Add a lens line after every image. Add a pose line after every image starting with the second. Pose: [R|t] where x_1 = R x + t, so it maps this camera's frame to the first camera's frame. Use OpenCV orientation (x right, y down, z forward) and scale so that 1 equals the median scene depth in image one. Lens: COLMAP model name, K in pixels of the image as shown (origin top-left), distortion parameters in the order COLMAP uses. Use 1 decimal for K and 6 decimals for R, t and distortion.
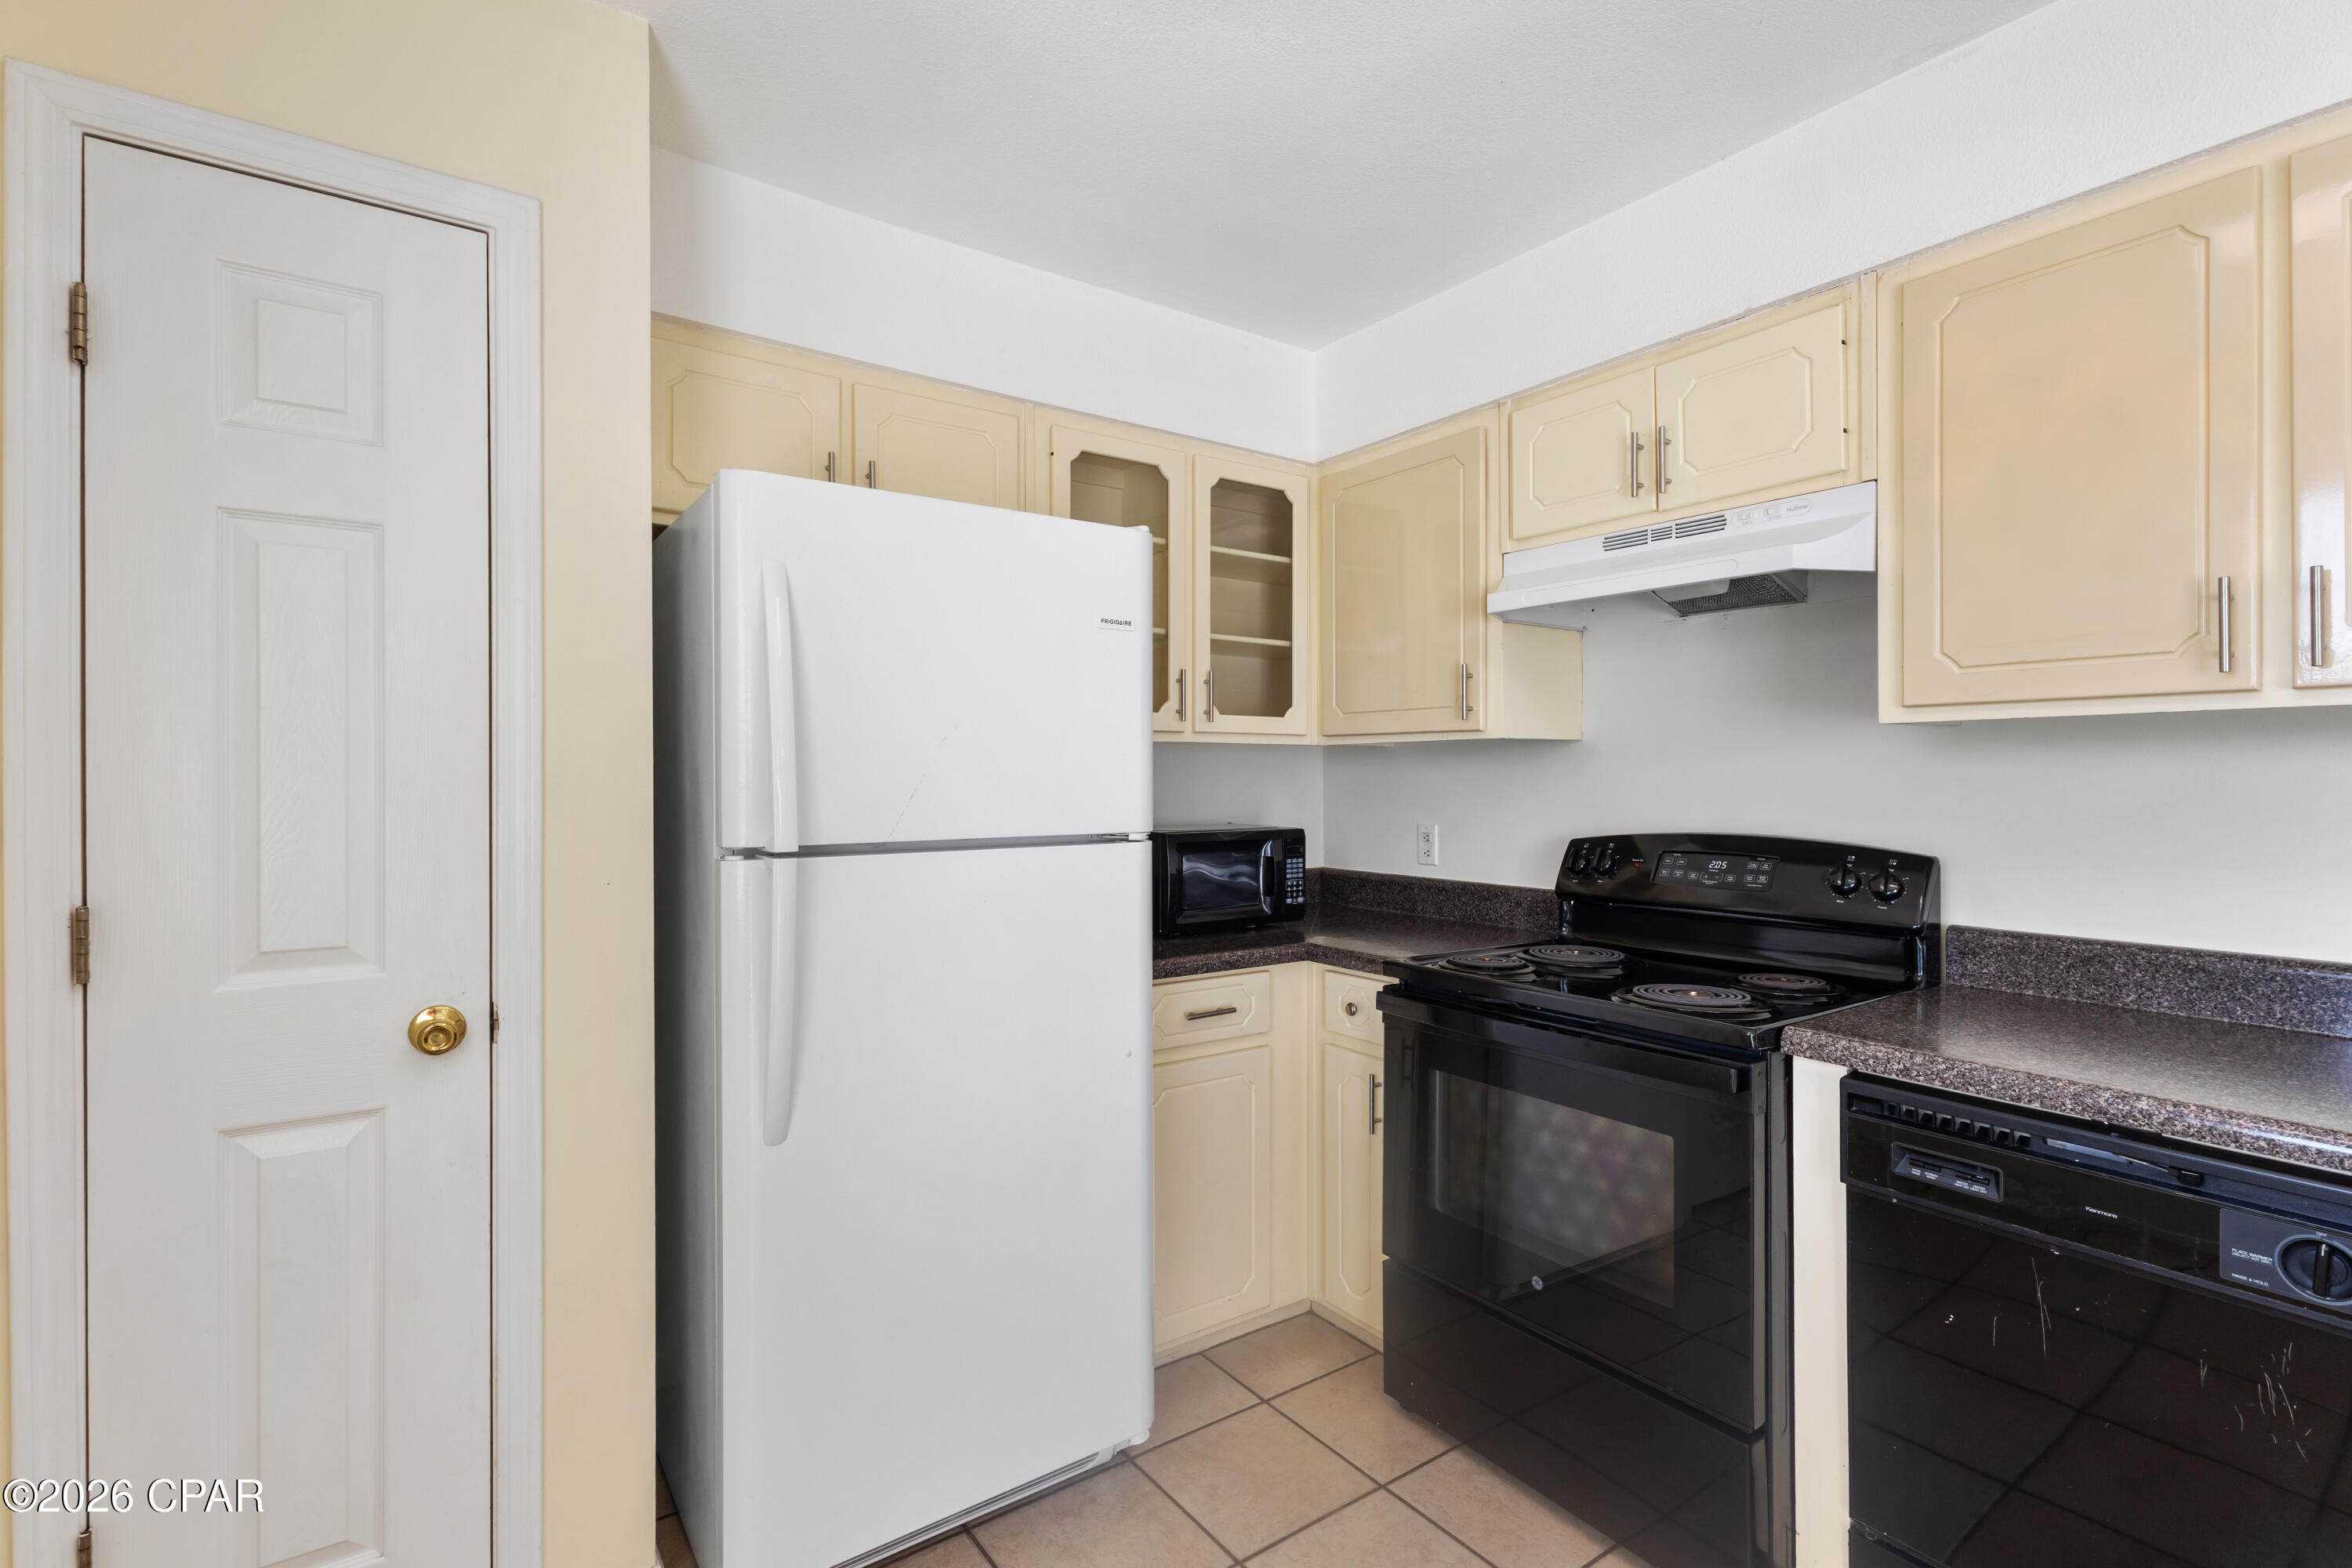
lens RADIAL K [[1107.6, 0, 1183.2], [0, 1107.6, 778.4], [0, 0, 1]] dist [0.002504, 0.000750]
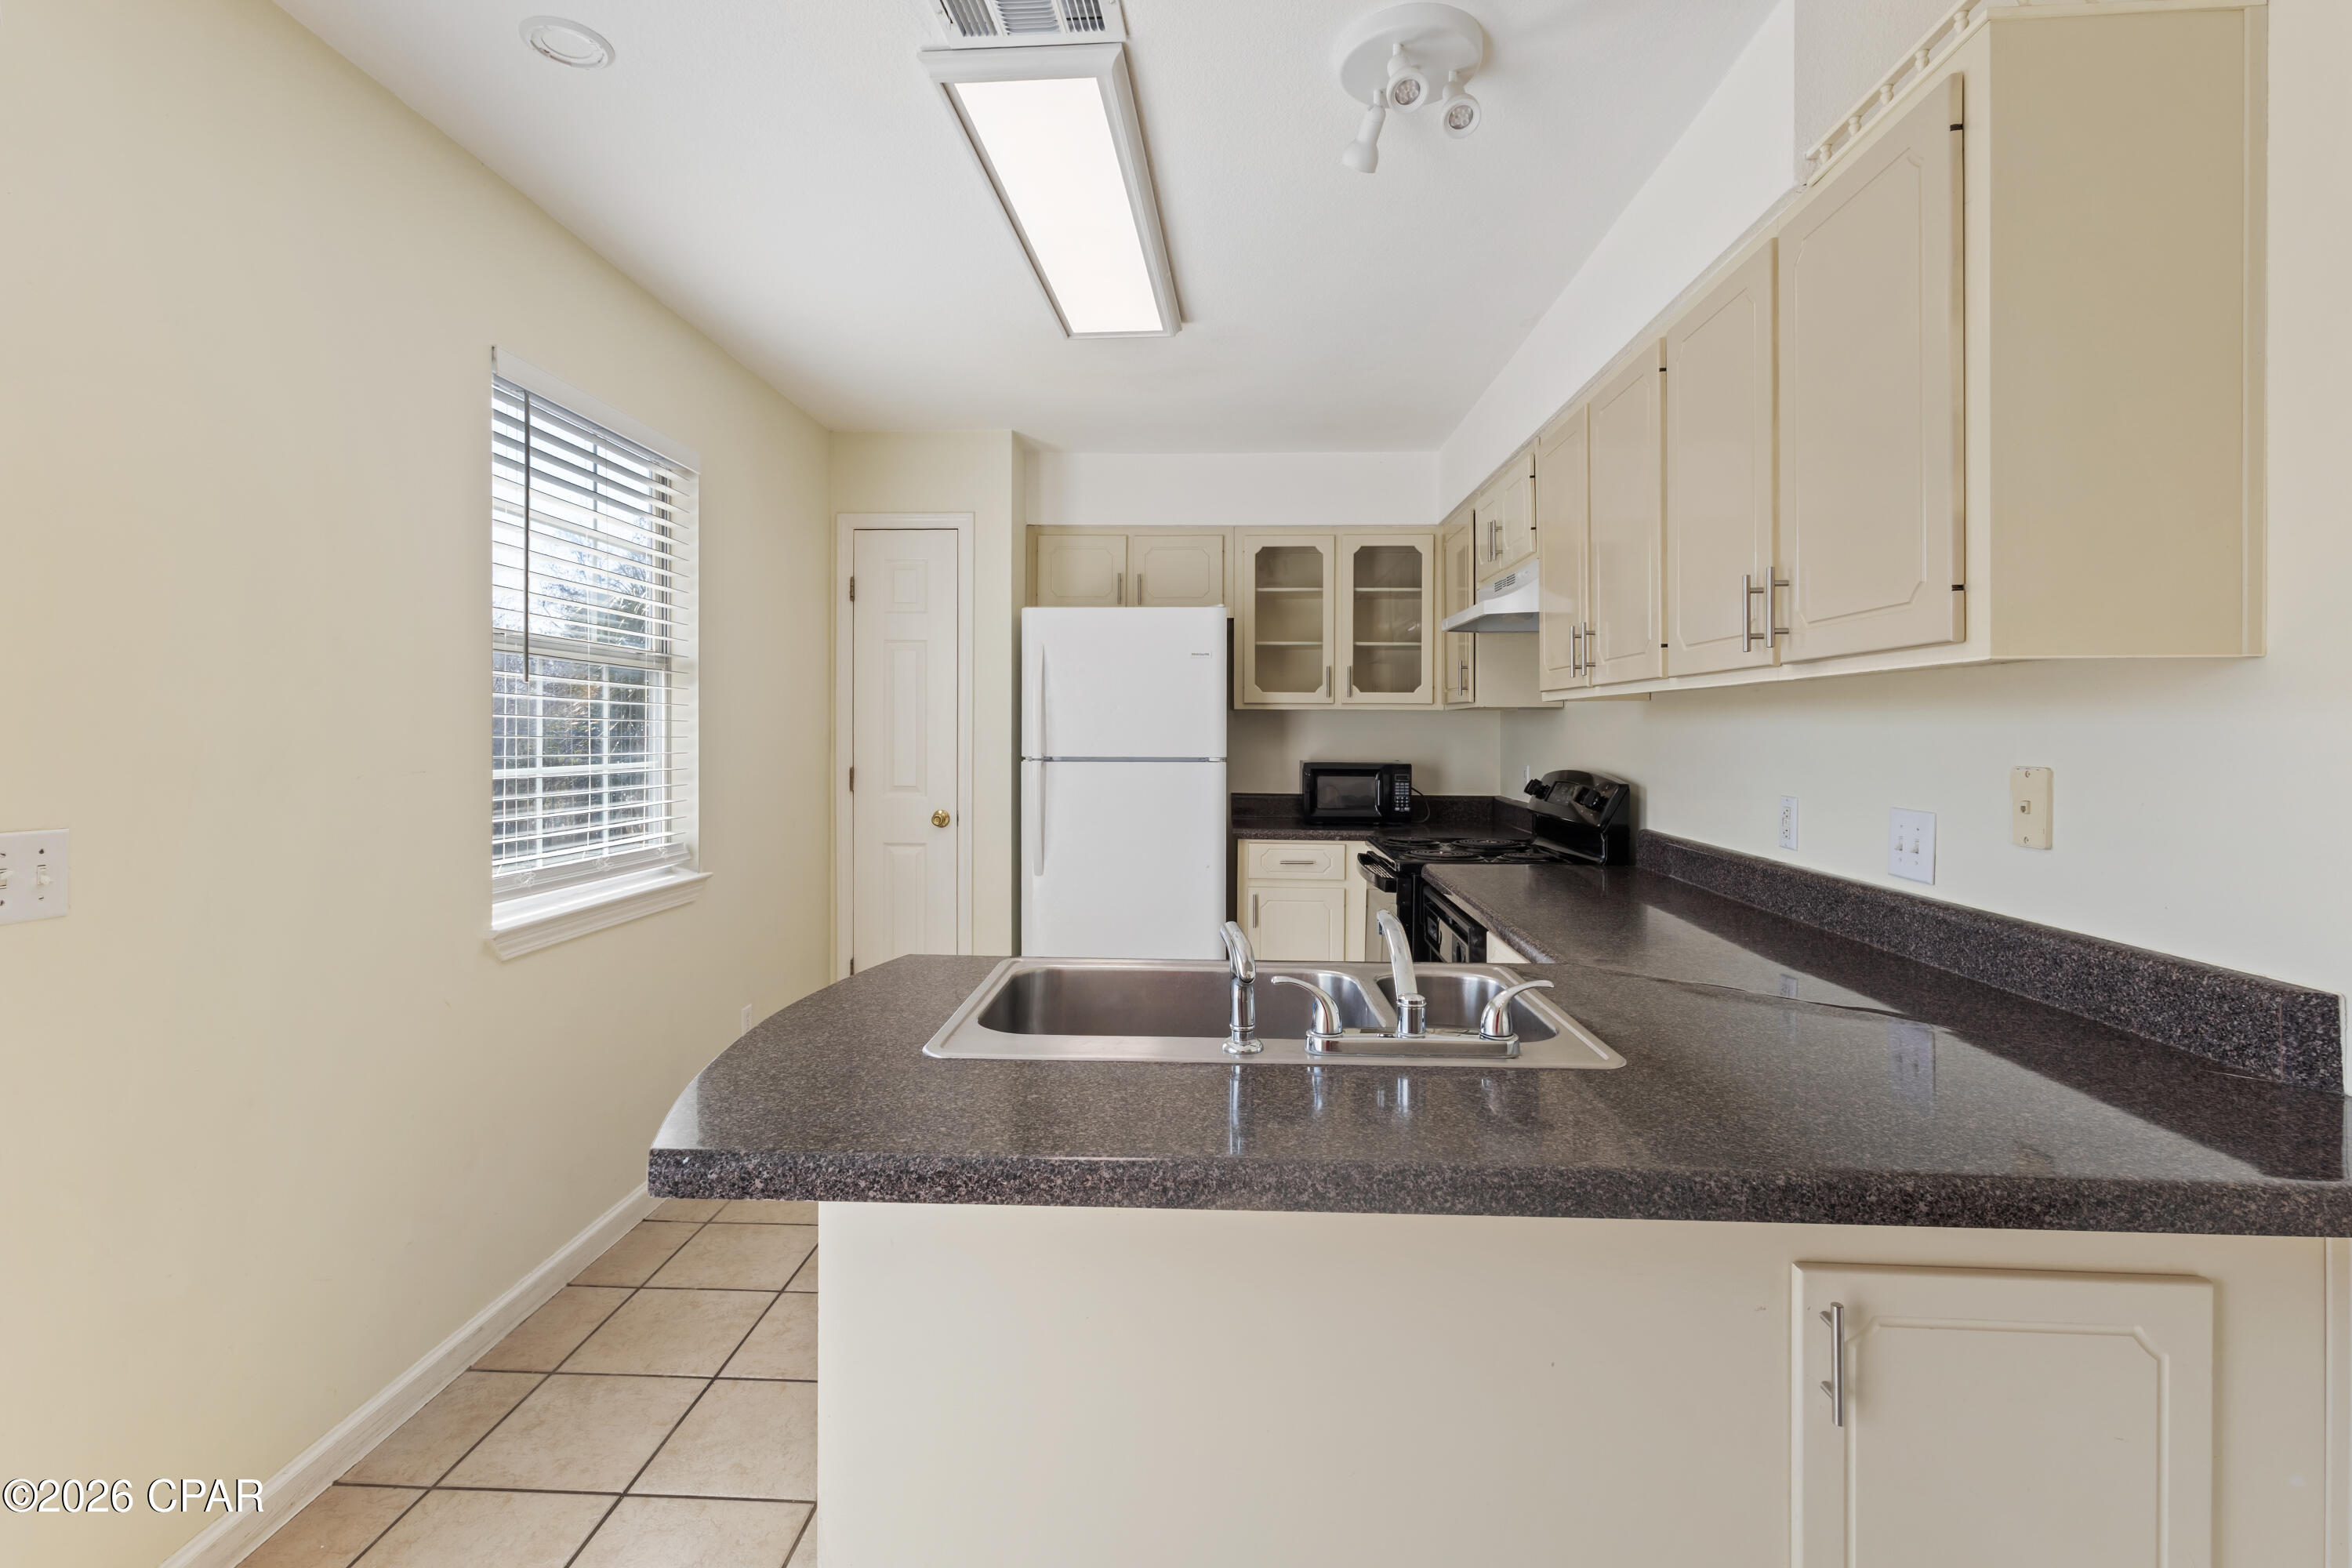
lens RADIAL K [[1107.6, 0, 1143.2], [0, 1107.6, 736.0], [0, 0, 1]] dist [0.002504, 0.000750]
pose [[0.771907, 0.012962, -0.635603, 0.845747], [-0.007597, 0.999909, 0.011166, -0.009591], [0.635690, -0.003790, 0.771935, -0.471486]]
